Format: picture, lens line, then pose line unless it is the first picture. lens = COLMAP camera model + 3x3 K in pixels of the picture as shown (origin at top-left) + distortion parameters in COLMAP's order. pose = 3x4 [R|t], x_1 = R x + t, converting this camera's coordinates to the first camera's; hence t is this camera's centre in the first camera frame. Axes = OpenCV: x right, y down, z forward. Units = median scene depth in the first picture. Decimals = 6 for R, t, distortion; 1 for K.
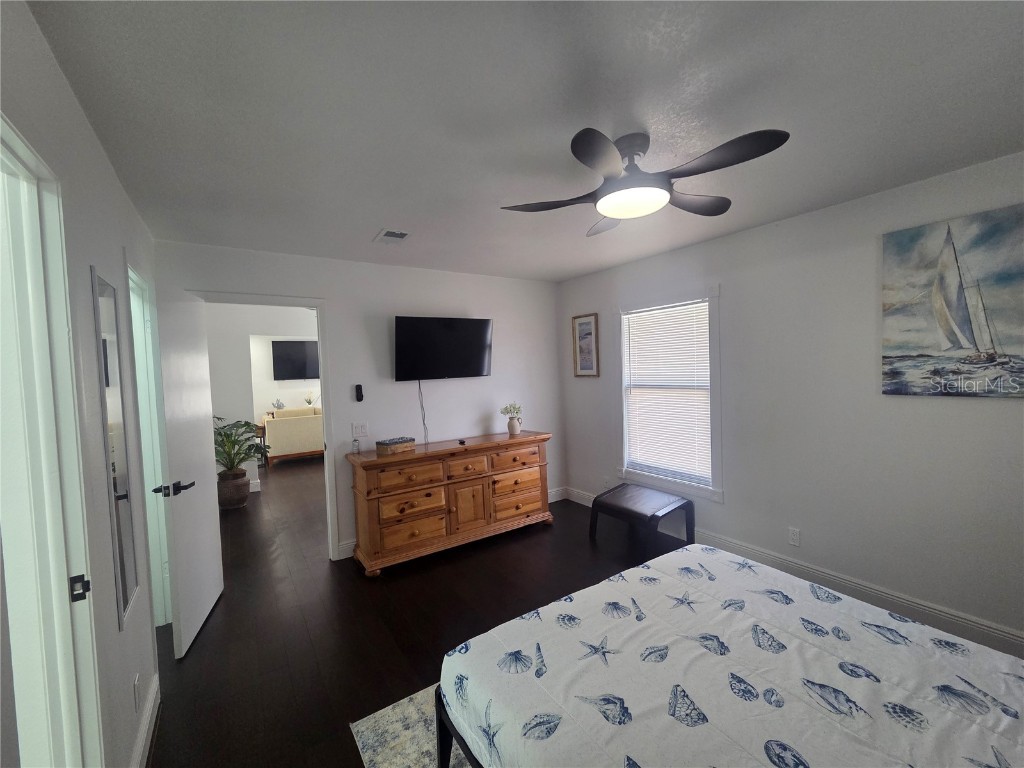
lens RADIAL K [[420.1, 0, 510.7], [0, 420.1, 384.8], [0, 0, 1]] dist [0.002906, -0.000243]
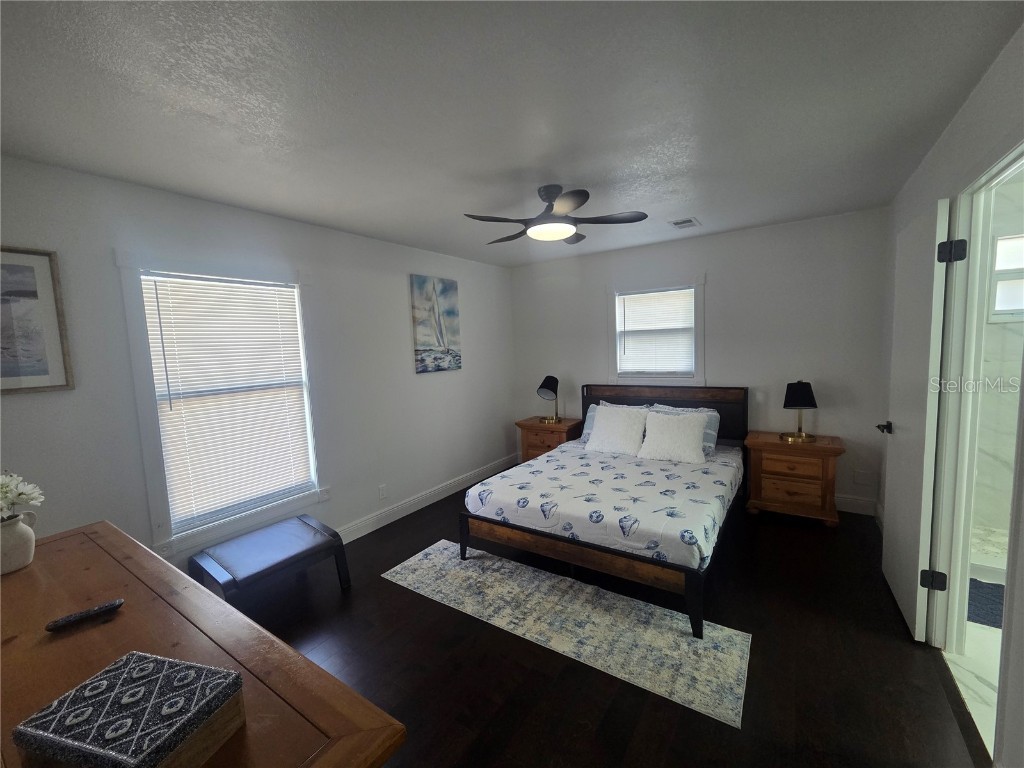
lens RADIAL K [[420.1, 0, 510.7], [0, 420.1, 384.8], [0, 0, 1]] dist [0.002906, -0.000243]
pose [[-0.379447, -0.038886, 0.924396, -0.822878], [0.089832, 0.992847, 0.078640, -0.031554], [-0.920842, 0.112880, -0.373239, 1.402683]]
